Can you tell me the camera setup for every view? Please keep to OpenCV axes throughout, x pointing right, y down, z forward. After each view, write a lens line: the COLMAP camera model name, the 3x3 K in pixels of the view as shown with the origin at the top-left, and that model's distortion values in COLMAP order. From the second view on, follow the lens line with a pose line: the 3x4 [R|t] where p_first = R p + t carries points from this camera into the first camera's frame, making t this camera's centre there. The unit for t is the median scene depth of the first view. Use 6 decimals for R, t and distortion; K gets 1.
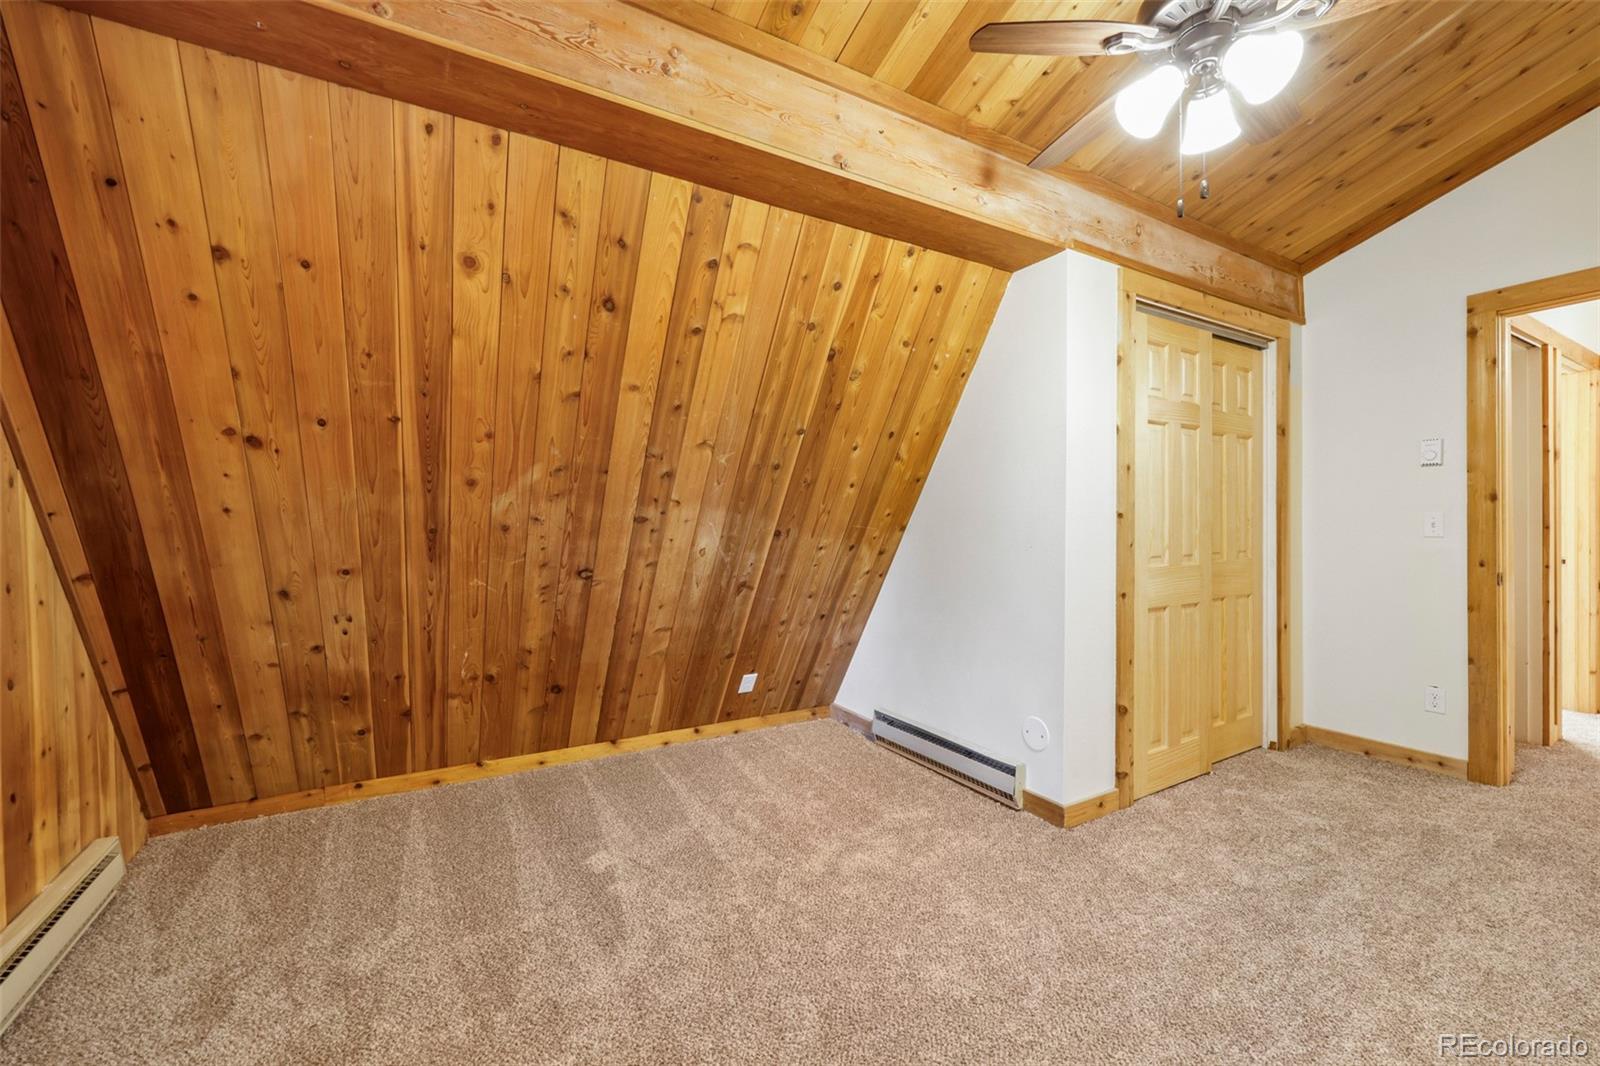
lens RADIAL K [[647.0, 0, 792.1], [0, 647.0, 539.8], [0, 0, 1]] dist [-0.002285, 0.000129]
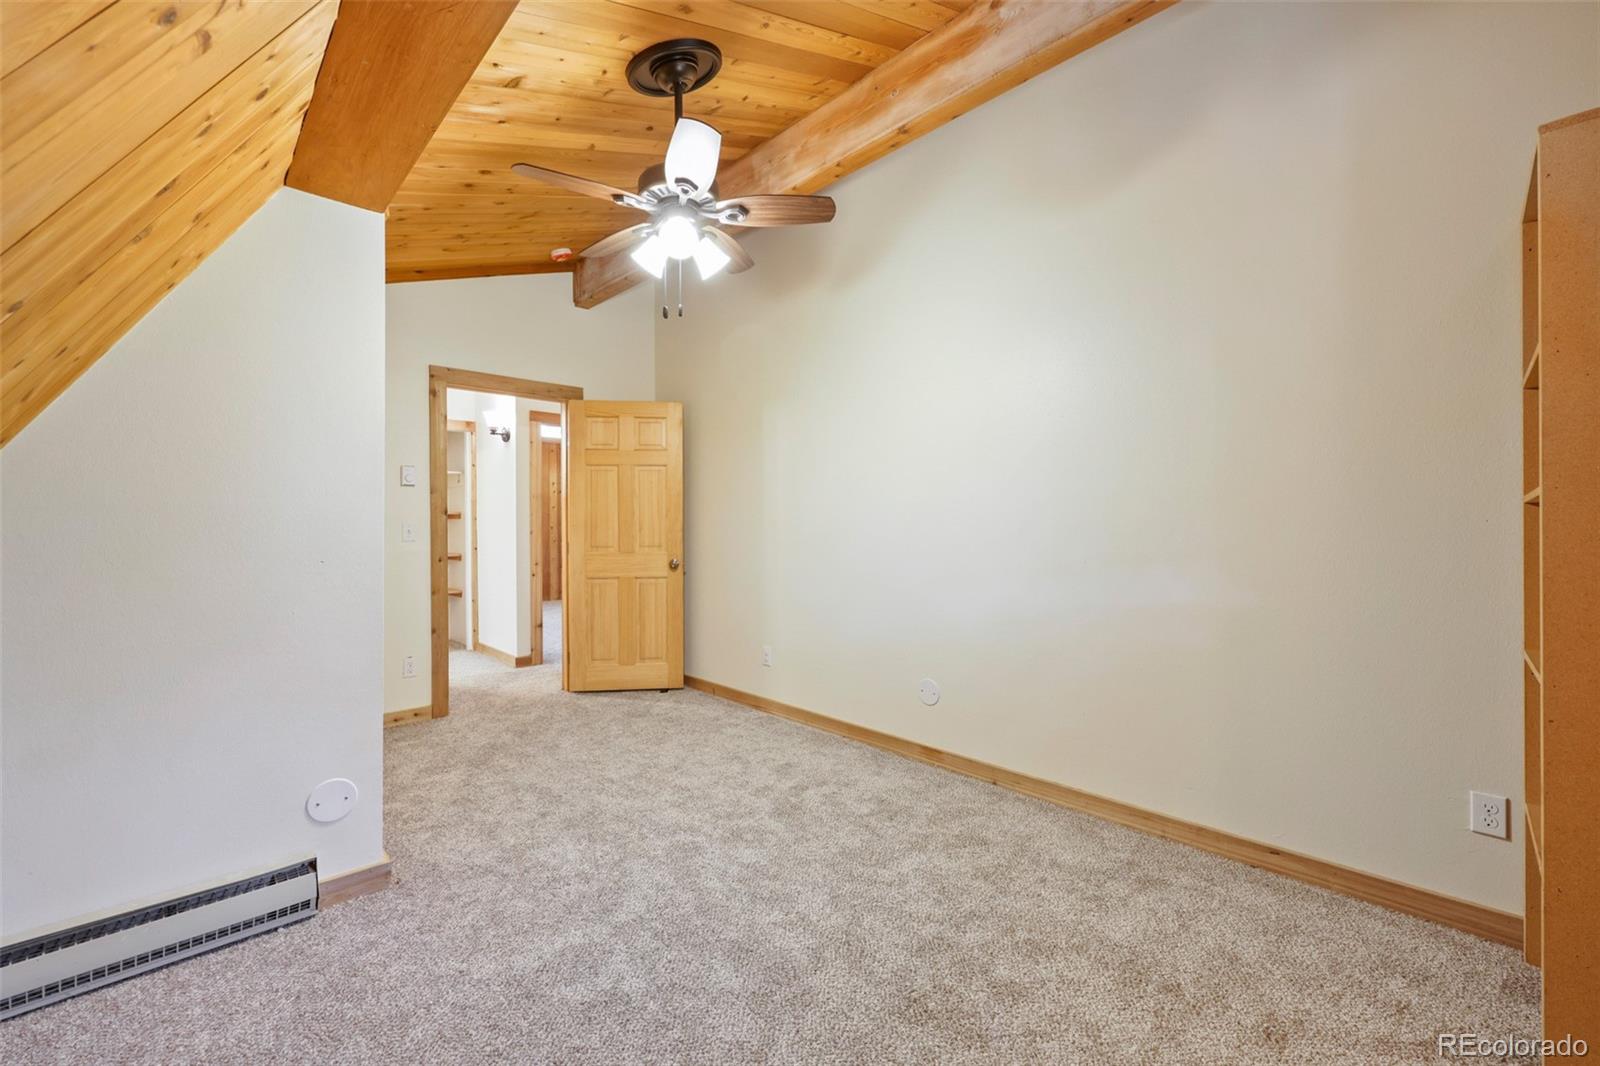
lens RADIAL K [[647.0, 0, 792.8], [0, 647.0, 526.0], [0, 0, 1]] dist [-0.002285, 0.000129]
pose [[-0.236041, 0.008529, 0.971706, -0.467399], [0.018391, 0.999822, -0.004308, -0.015584], [-0.971569, 0.016854, -0.236155, 0.584161]]
